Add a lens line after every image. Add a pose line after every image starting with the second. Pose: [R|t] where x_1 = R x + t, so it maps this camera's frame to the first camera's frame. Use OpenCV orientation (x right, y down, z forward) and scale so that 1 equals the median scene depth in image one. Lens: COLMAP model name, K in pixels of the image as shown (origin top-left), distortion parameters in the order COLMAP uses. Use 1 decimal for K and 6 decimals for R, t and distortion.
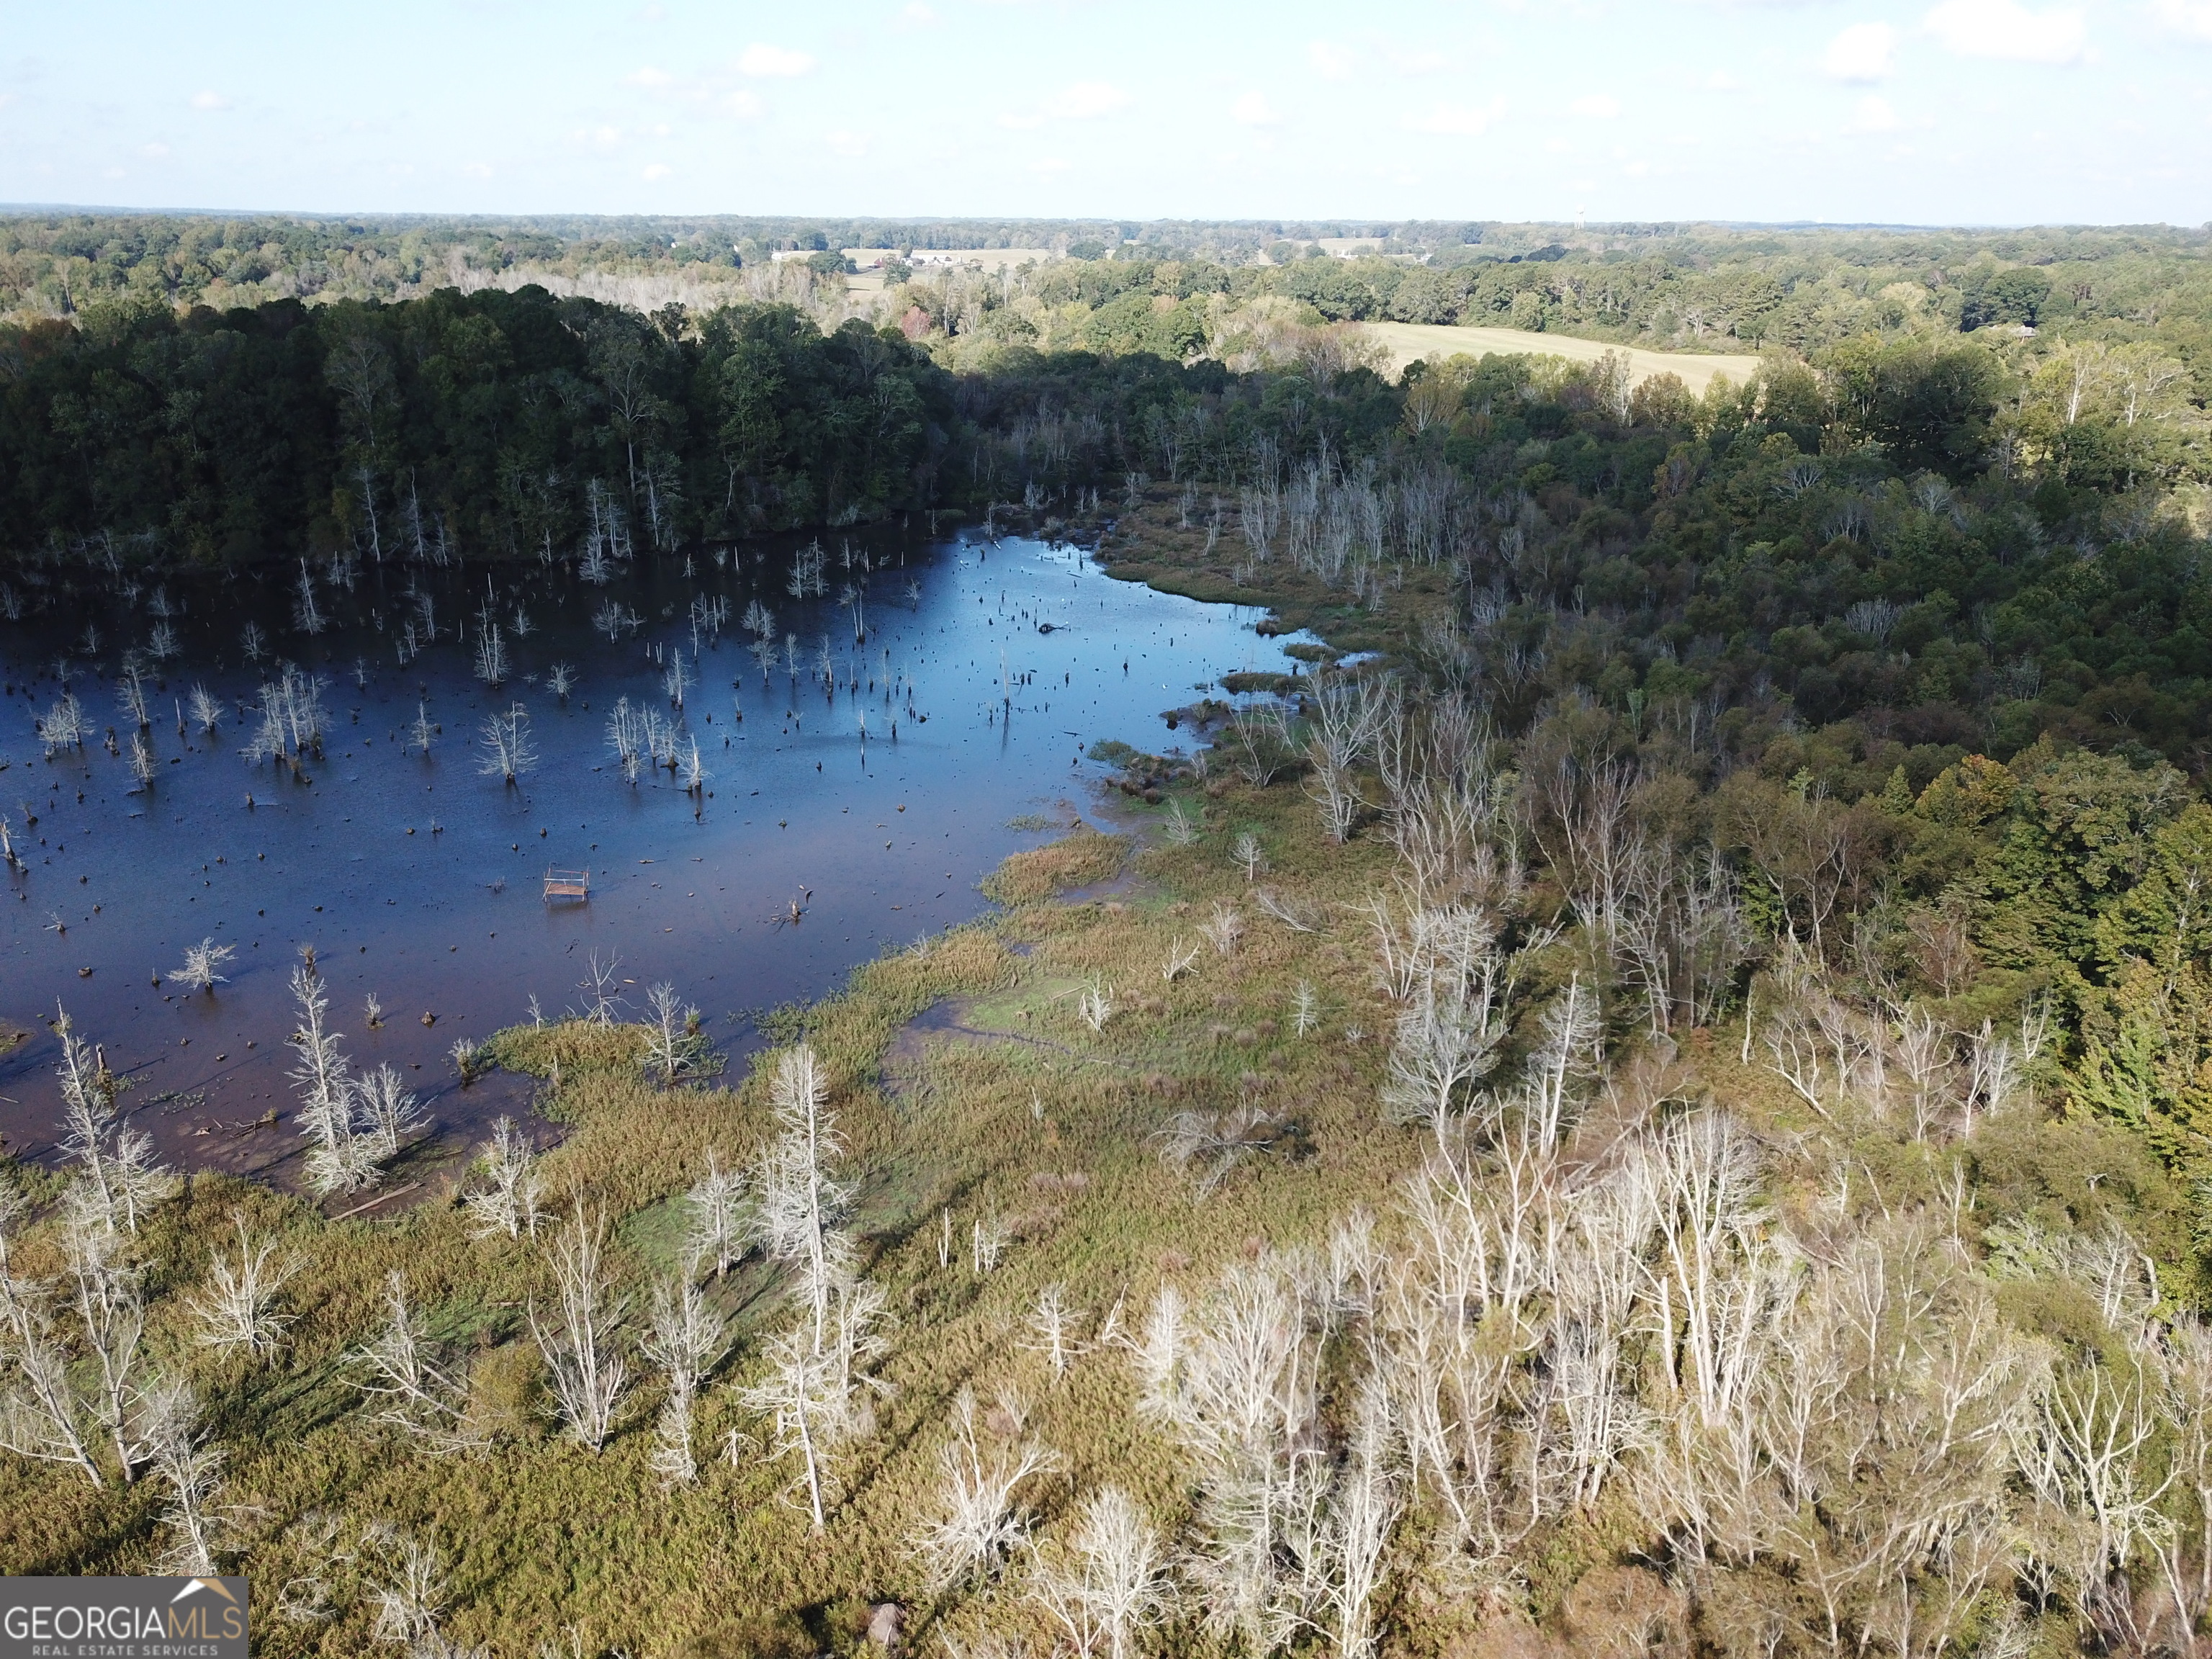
lens RADIAL K [[1689.7, 0, 1093.7], [0, 1689.7, 833.3], [0, 0, 1]] dist [0.015568, -0.005045]
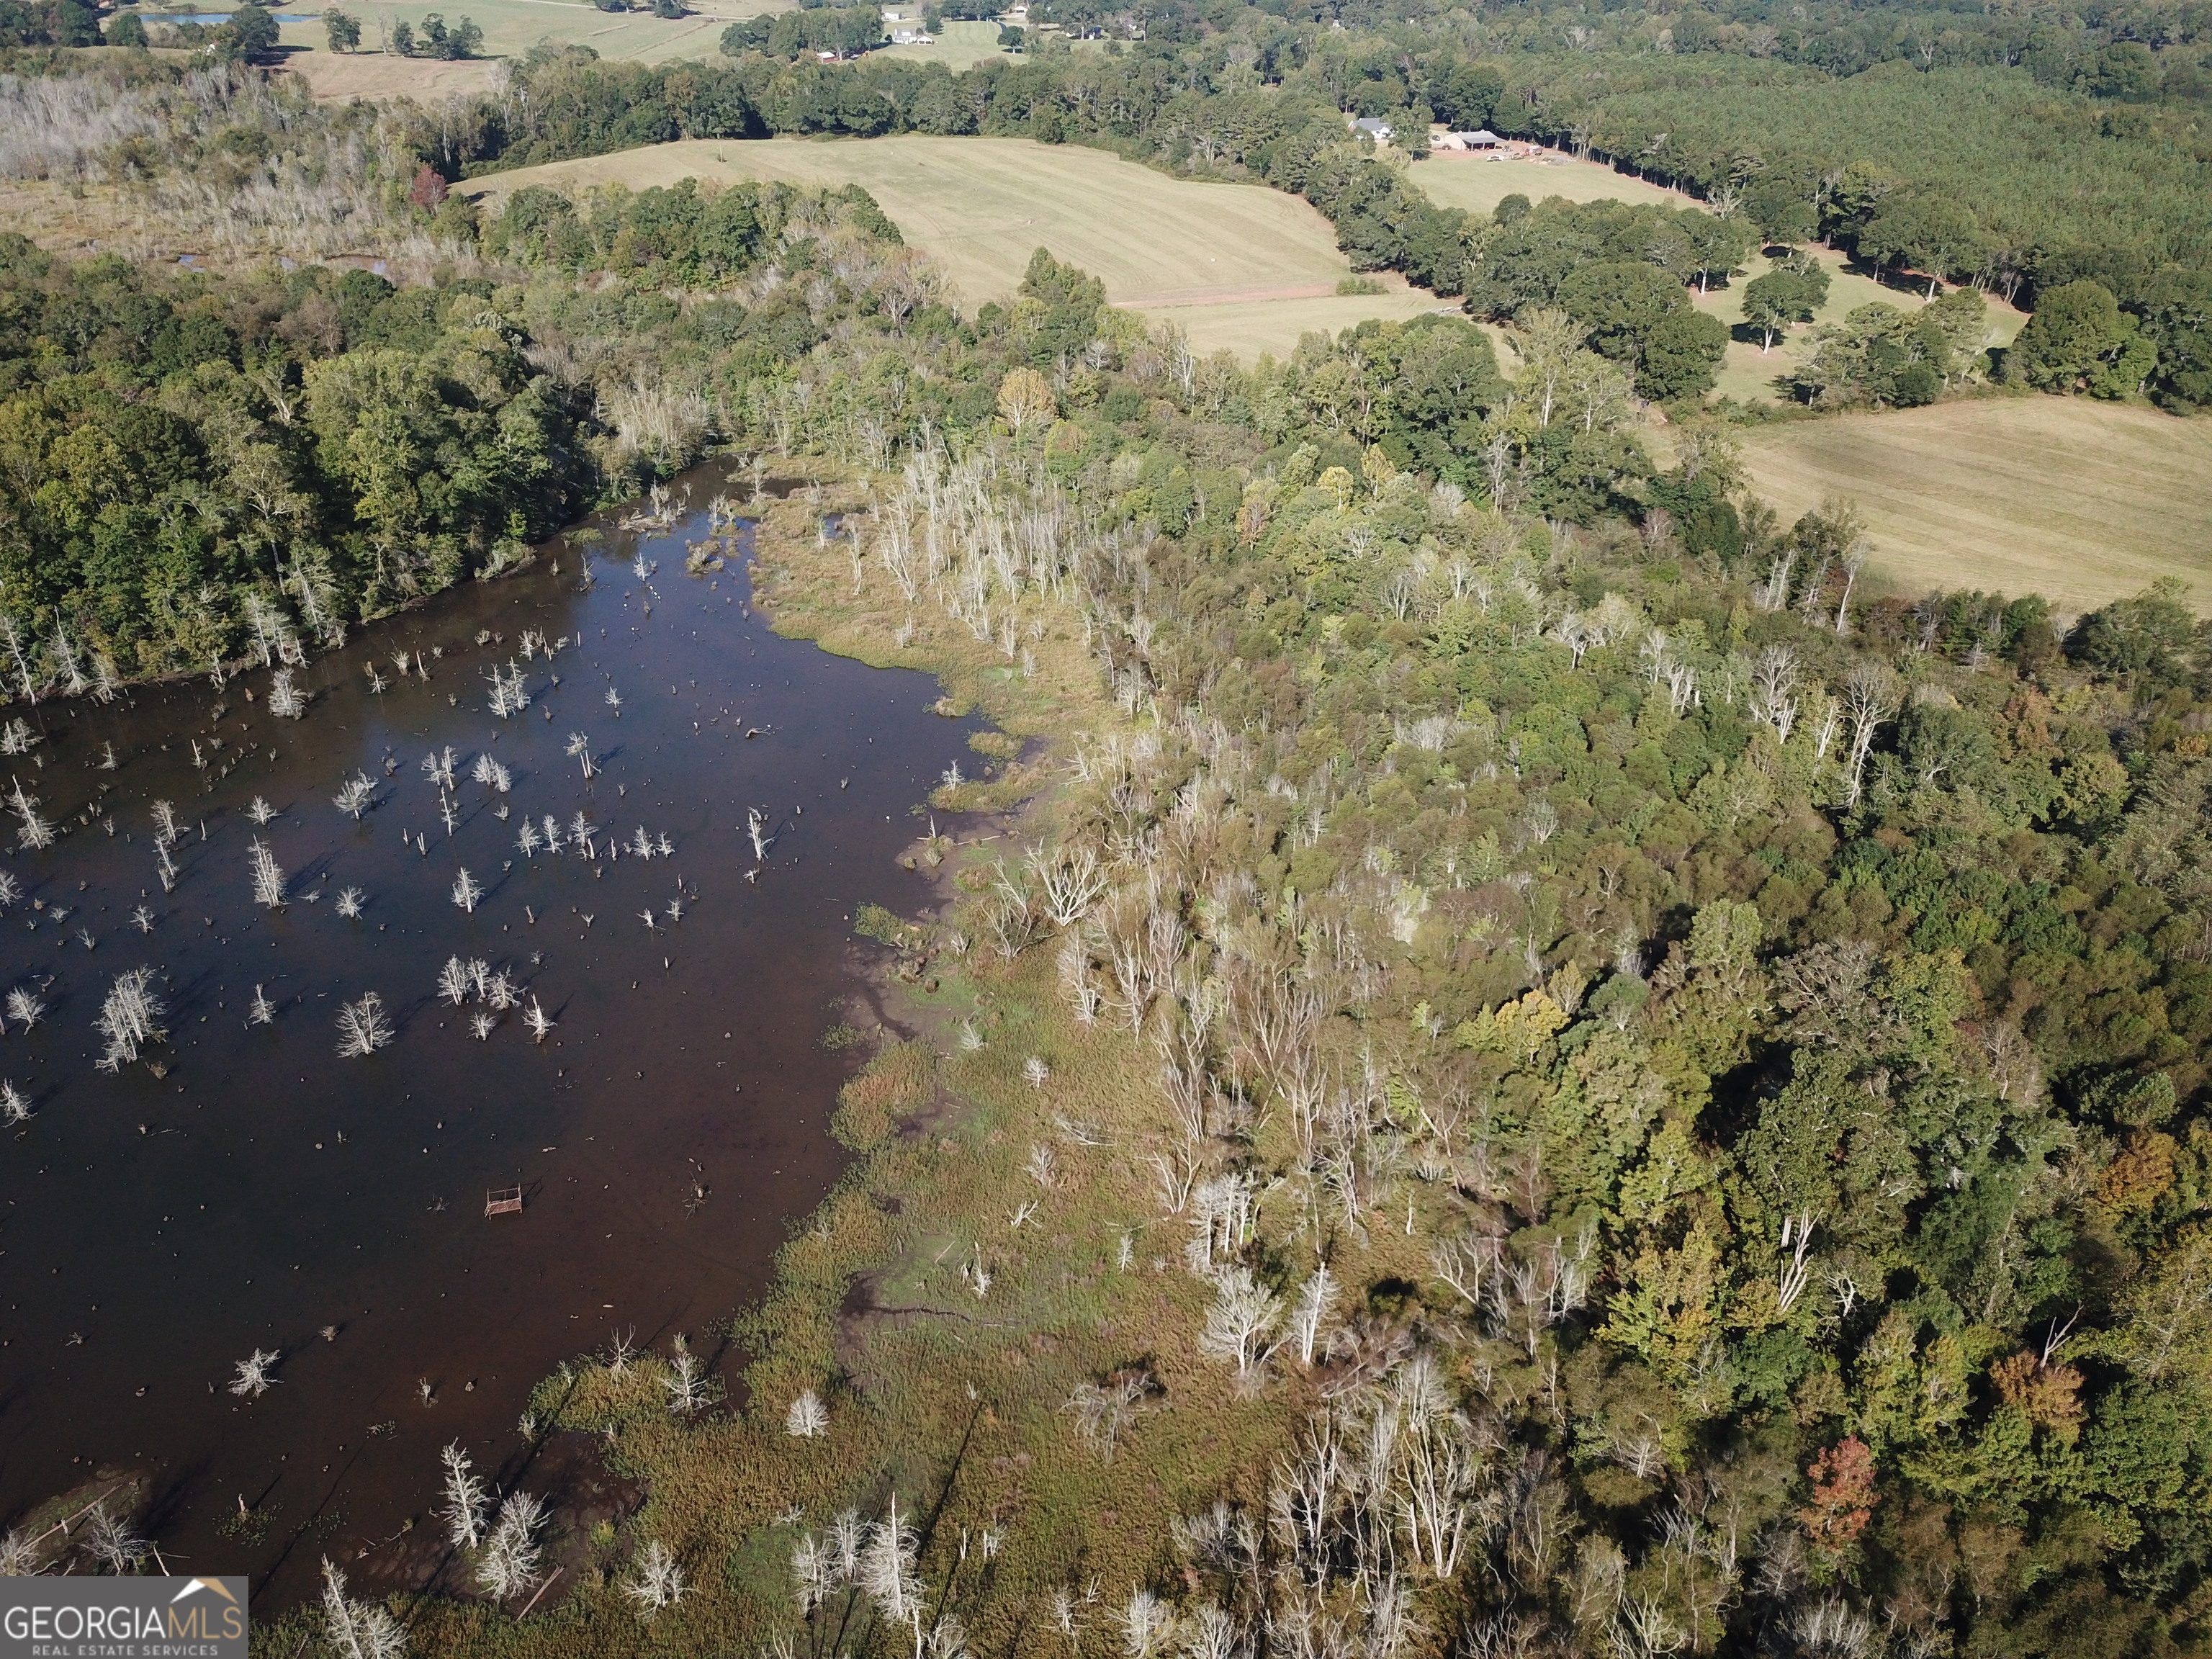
lens RADIAL K [[1689.7, 0, 1093.7], [0, 1689.7, 833.3], [0, 0, 1]] dist [0.015568, -0.005045]
pose [[0.957927, -0.139256, 0.250965, -0.085663], [0.091948, 0.977220, 0.191278, -0.213063], [-0.271885, -0.160155, 0.948909, -0.121169]]
